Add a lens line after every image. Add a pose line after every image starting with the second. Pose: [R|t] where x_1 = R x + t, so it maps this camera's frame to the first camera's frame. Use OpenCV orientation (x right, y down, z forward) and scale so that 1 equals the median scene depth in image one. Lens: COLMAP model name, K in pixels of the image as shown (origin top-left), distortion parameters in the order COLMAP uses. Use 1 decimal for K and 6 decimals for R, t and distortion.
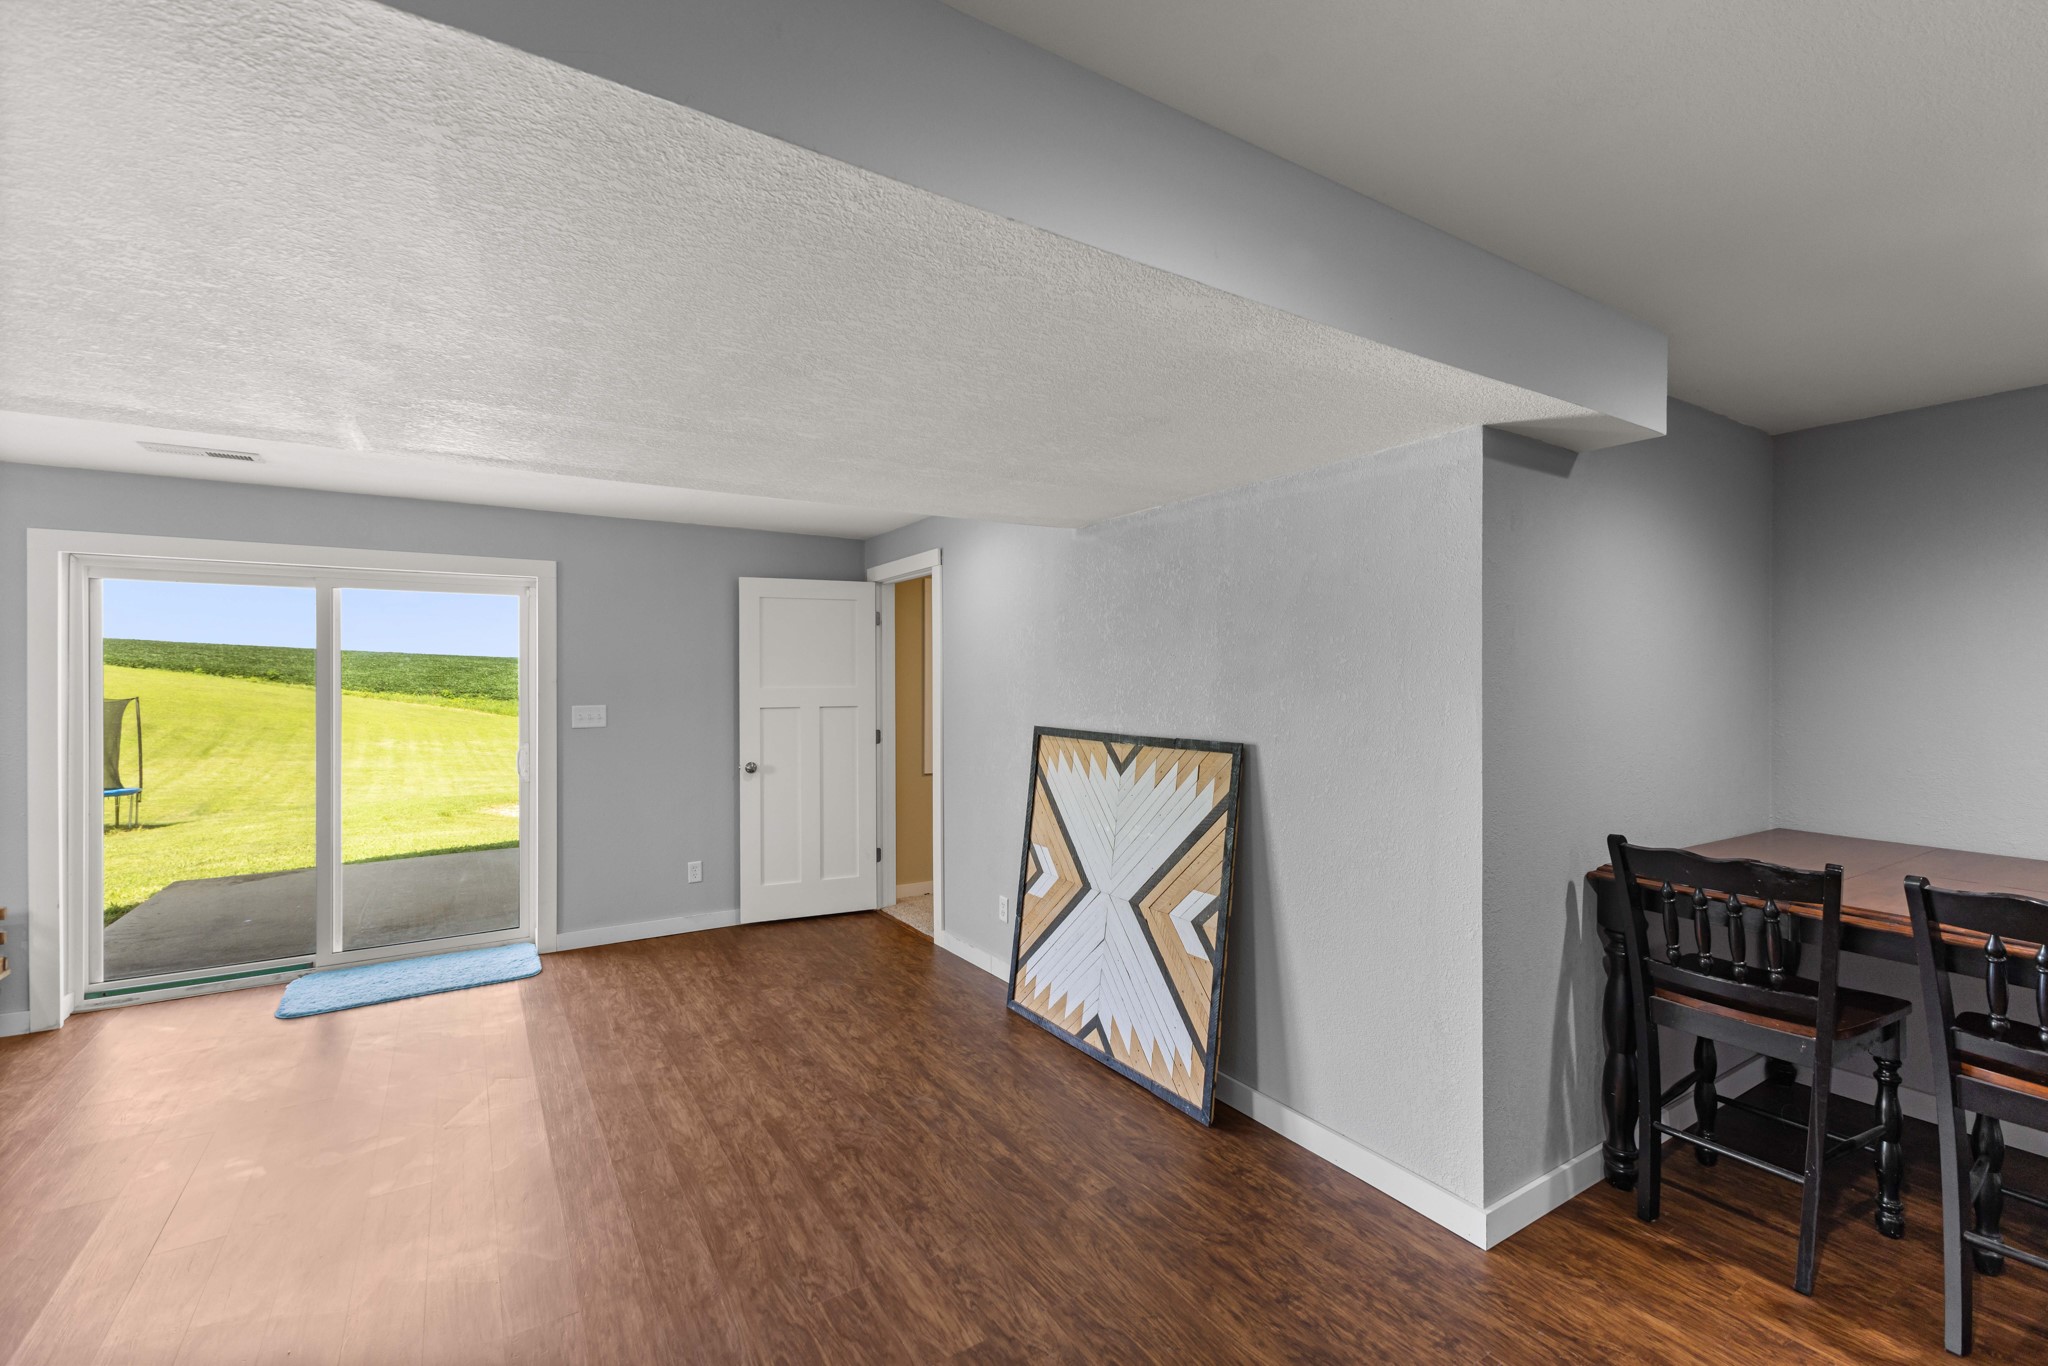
lens RADIAL K [[887.6, 0, 1029.8], [0, 887.6, 677.1], [0, 0, 1]] dist [0.007431, -0.000094]
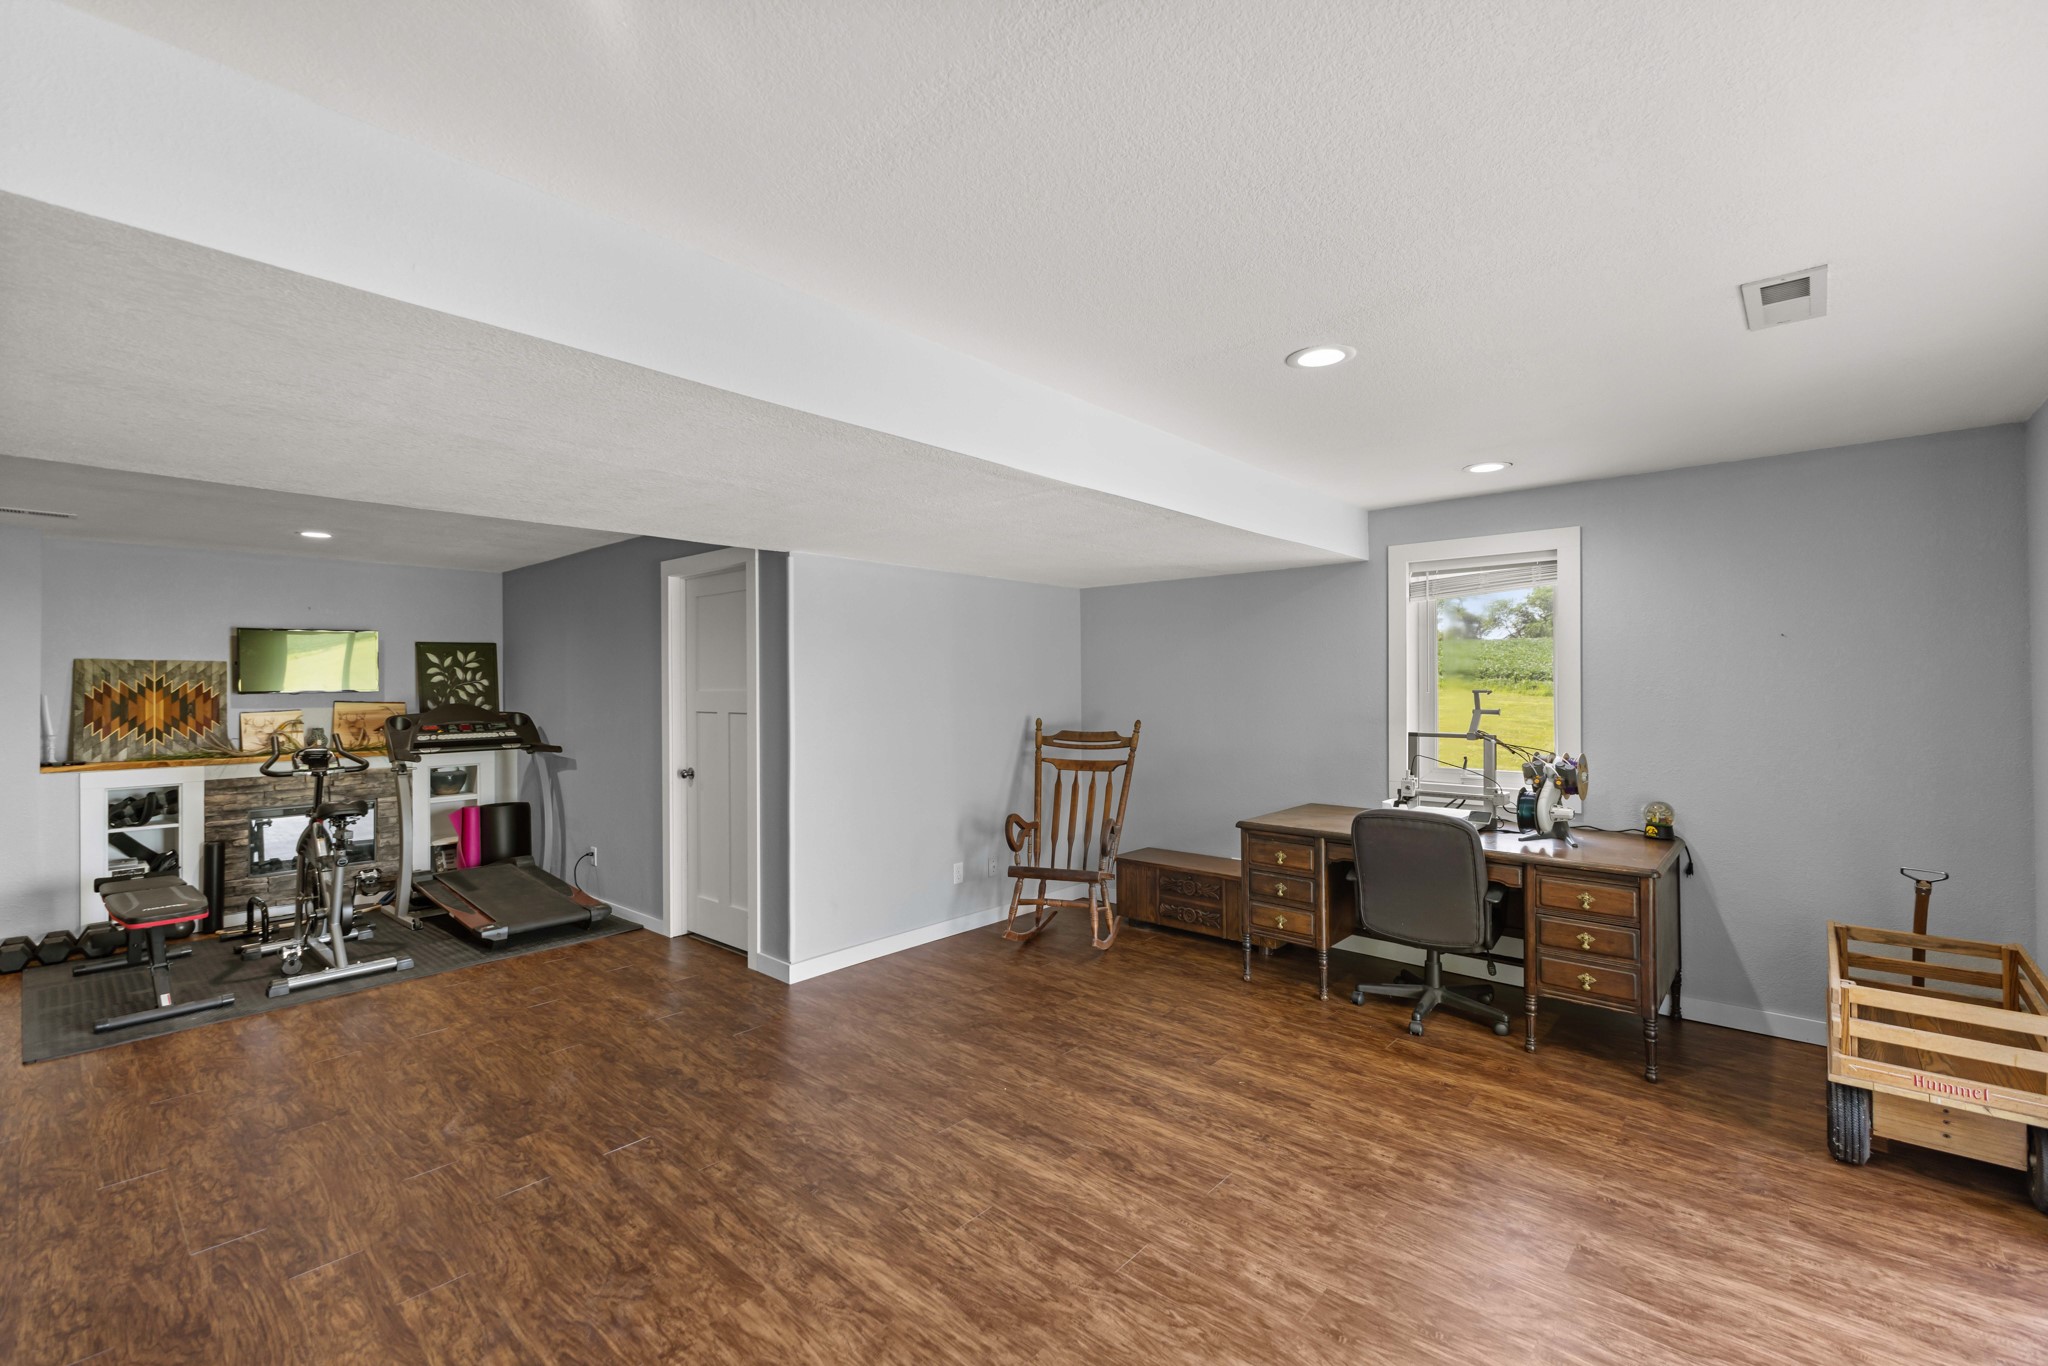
lens RADIAL K [[868.6, 0, 1017.0], [0, 868.6, 681.4], [0, 0, 1]] dist [0.008046, -0.000159]
pose [[-0.965455, 0.008128, -0.260442, -0.279928], [0.010280, 0.999923, -0.006902, 0.009502], [0.260365, -0.009341, -0.965465, 1.531614]]
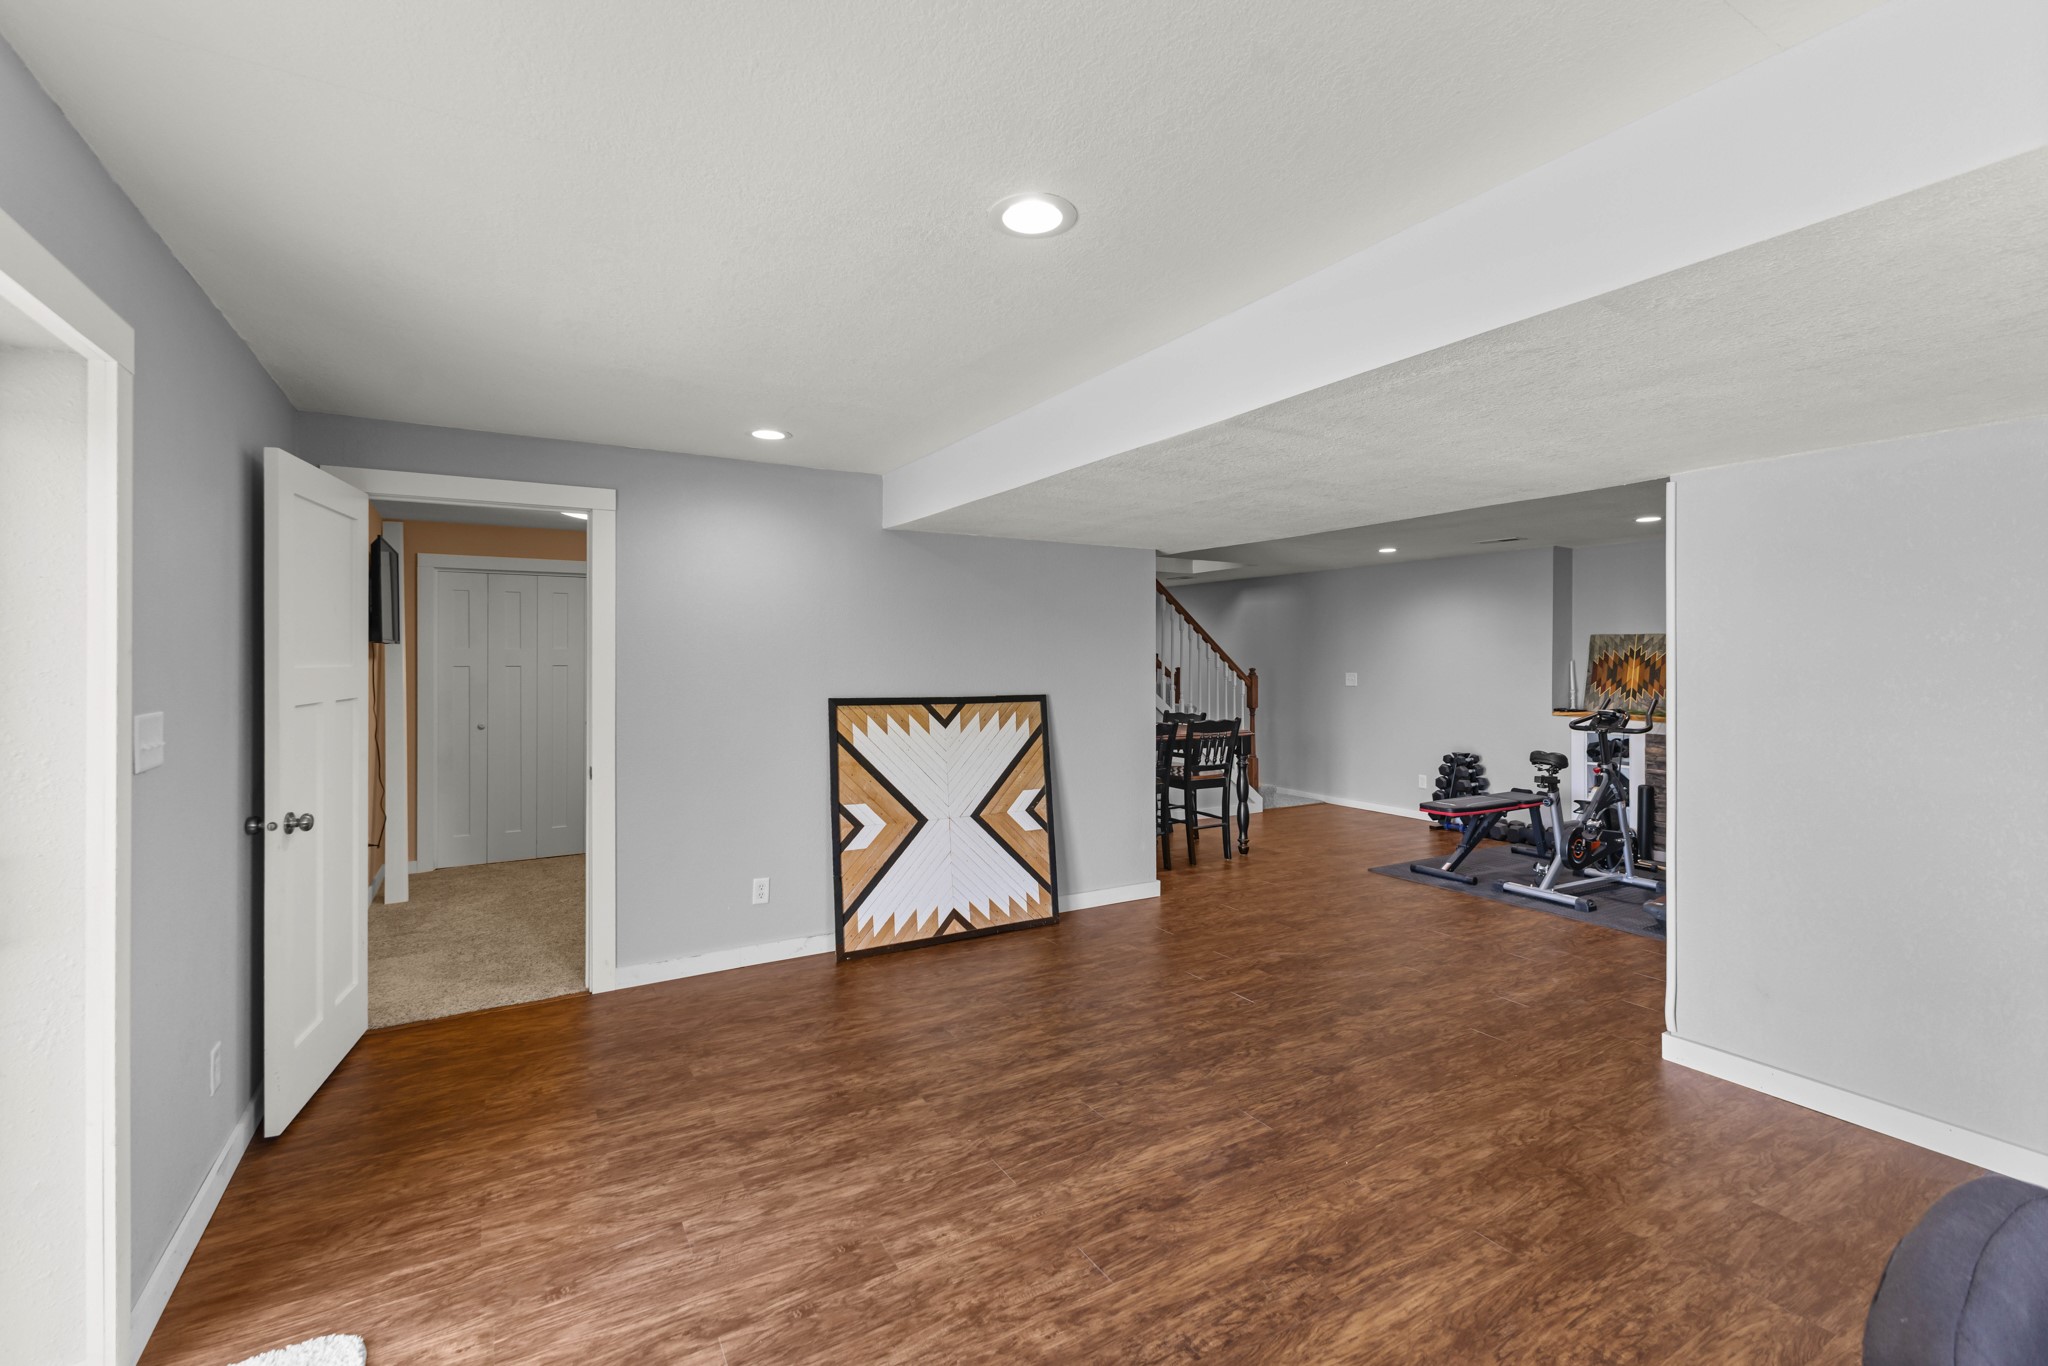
lens RADIAL K [[887.6, 0, 1029.8], [0, 887.6, 677.1], [0, 0, 1]] dist [0.007431, -0.000094]
pose [[0.027796, -0.017677, 0.999457, -1.269153], [-0.004502, 0.999831, 0.017808, 0.011587], [-0.999603, -0.004995, 0.027712, 0.876307]]
